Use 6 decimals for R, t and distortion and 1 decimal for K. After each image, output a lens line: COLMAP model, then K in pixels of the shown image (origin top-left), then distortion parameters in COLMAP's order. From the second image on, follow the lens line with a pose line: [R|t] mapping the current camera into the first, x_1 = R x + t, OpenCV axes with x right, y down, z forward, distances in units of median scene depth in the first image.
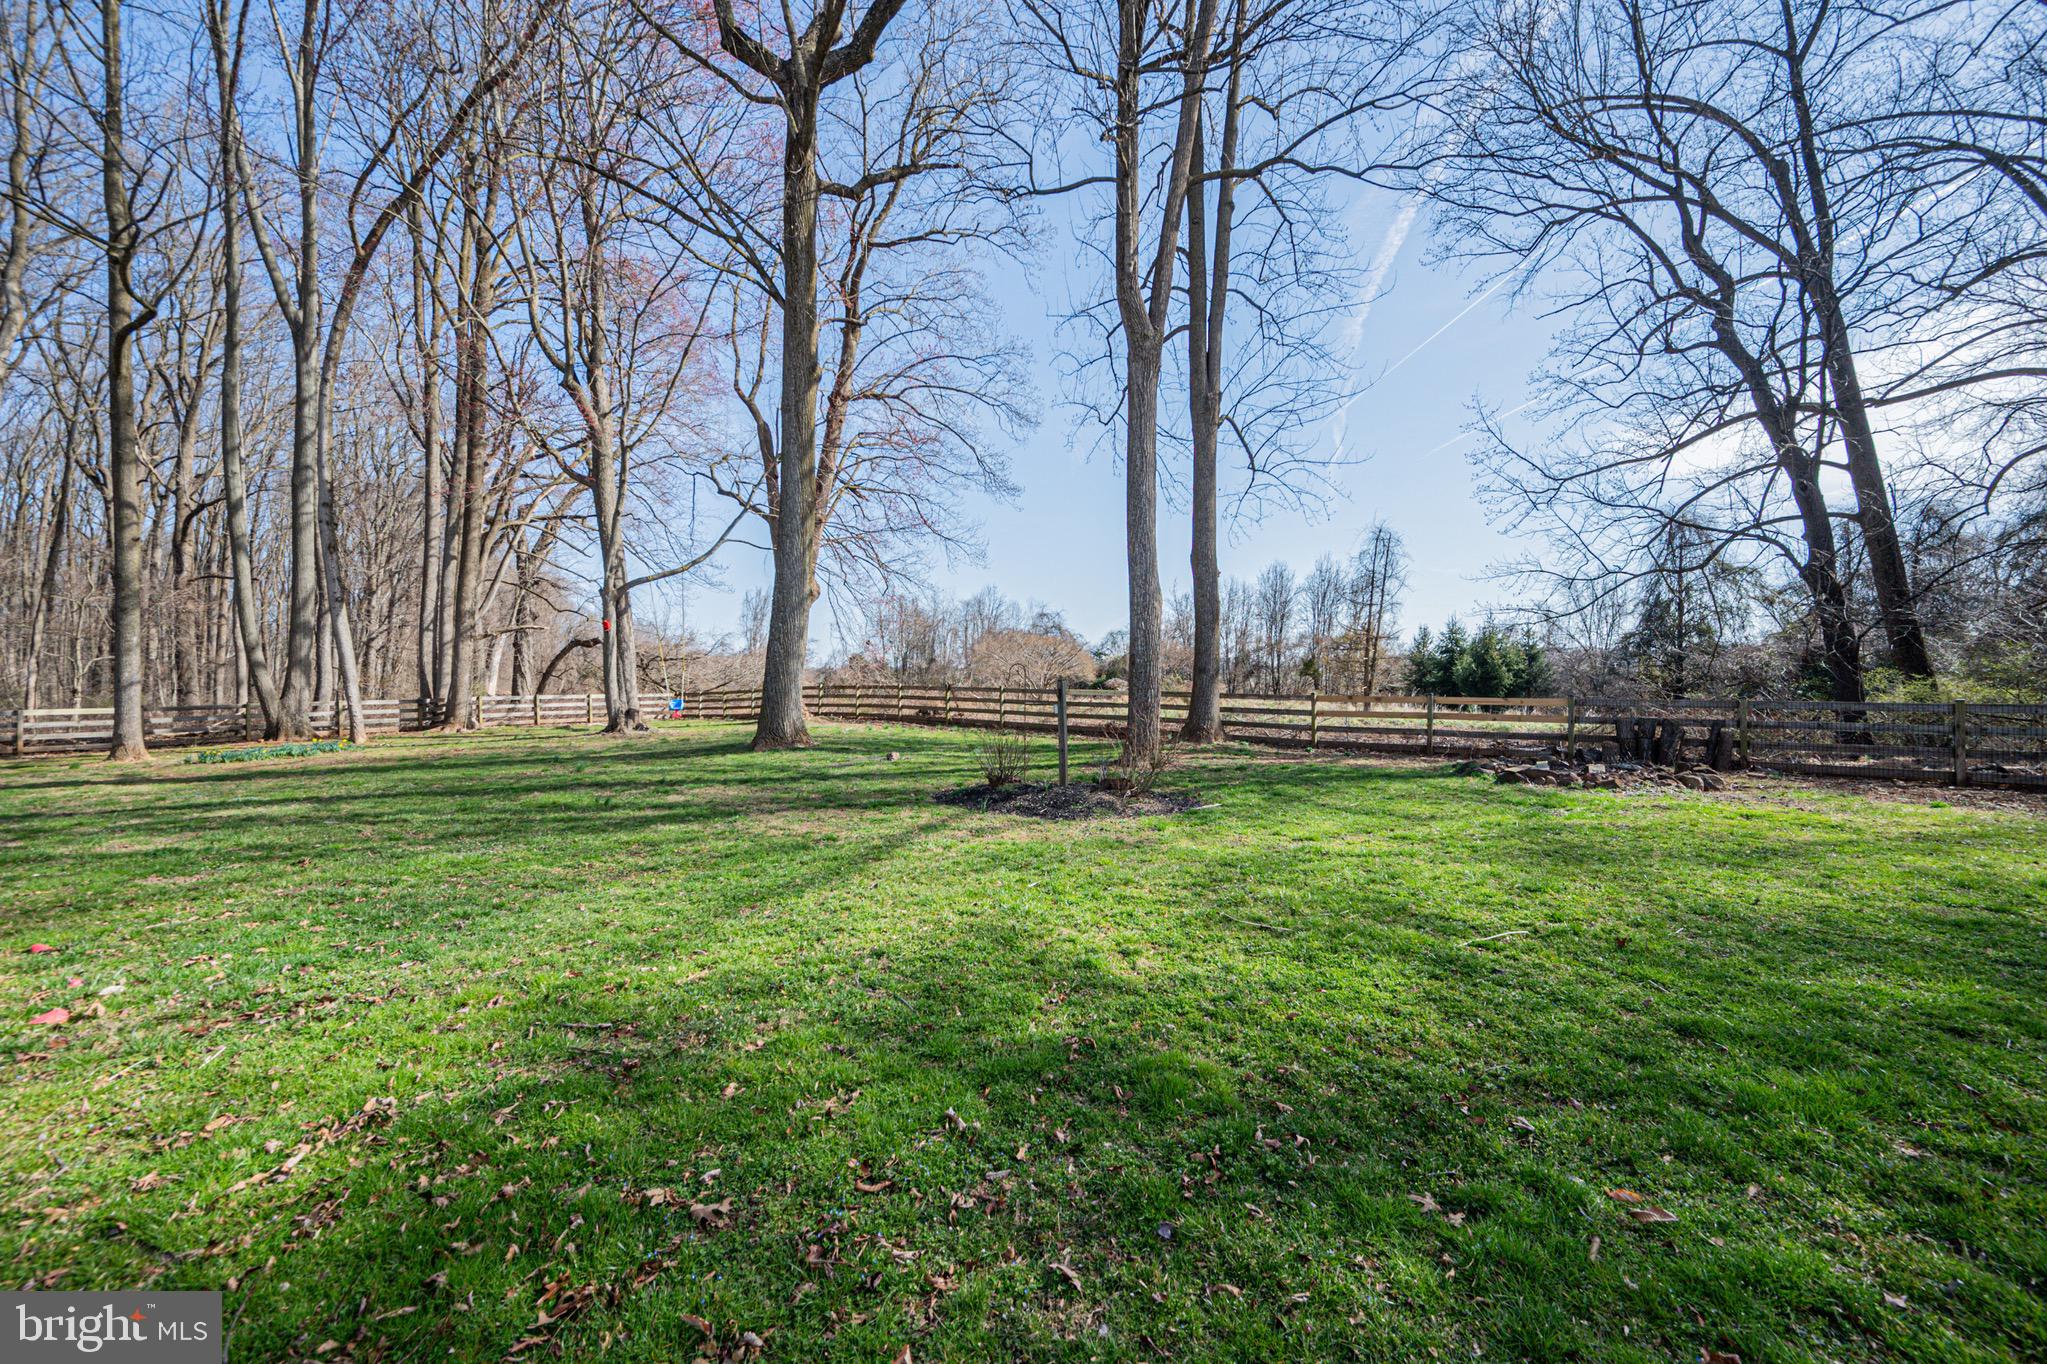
lens RADIAL K [[820.5, 0, 1018.1], [0, 820.5, 688.2], [0, 0, 1]] dist [-0.001481, -0.000151]
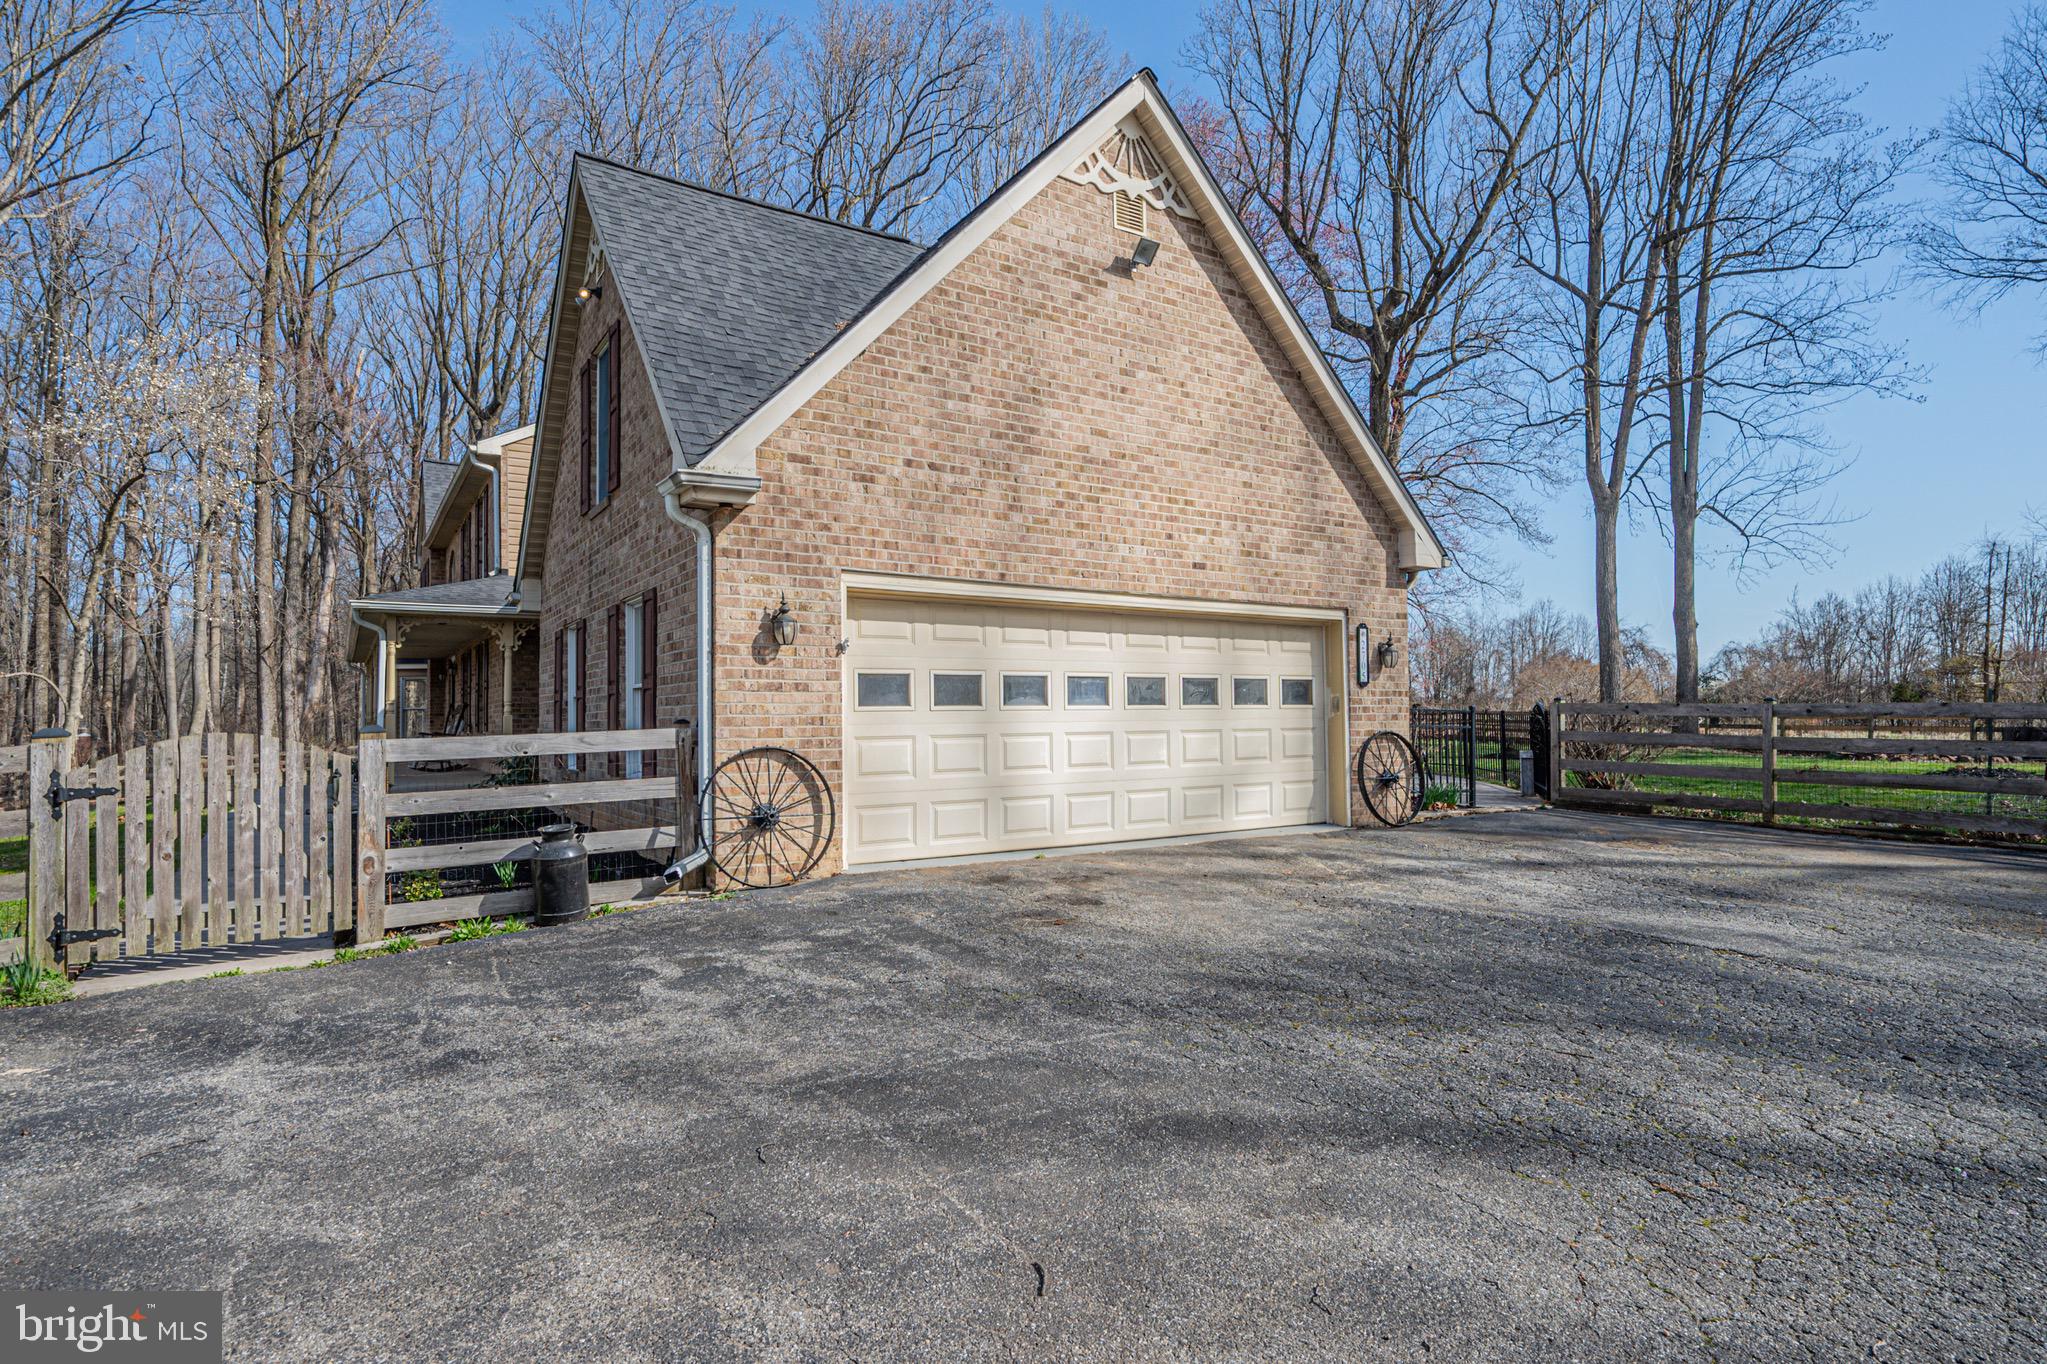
lens RADIAL K [[1094.9, 0, 1010.7], [0, 1094.9, 688.9], [0, 0, 1]] dist [0.000101, -0.000788]
pose [[0.876622, -0.012722, -0.481012, 0.091645], [-0.004307, 0.999403, -0.034283, 0.025233], [0.481161, 0.032125, 0.876044, -0.869532]]
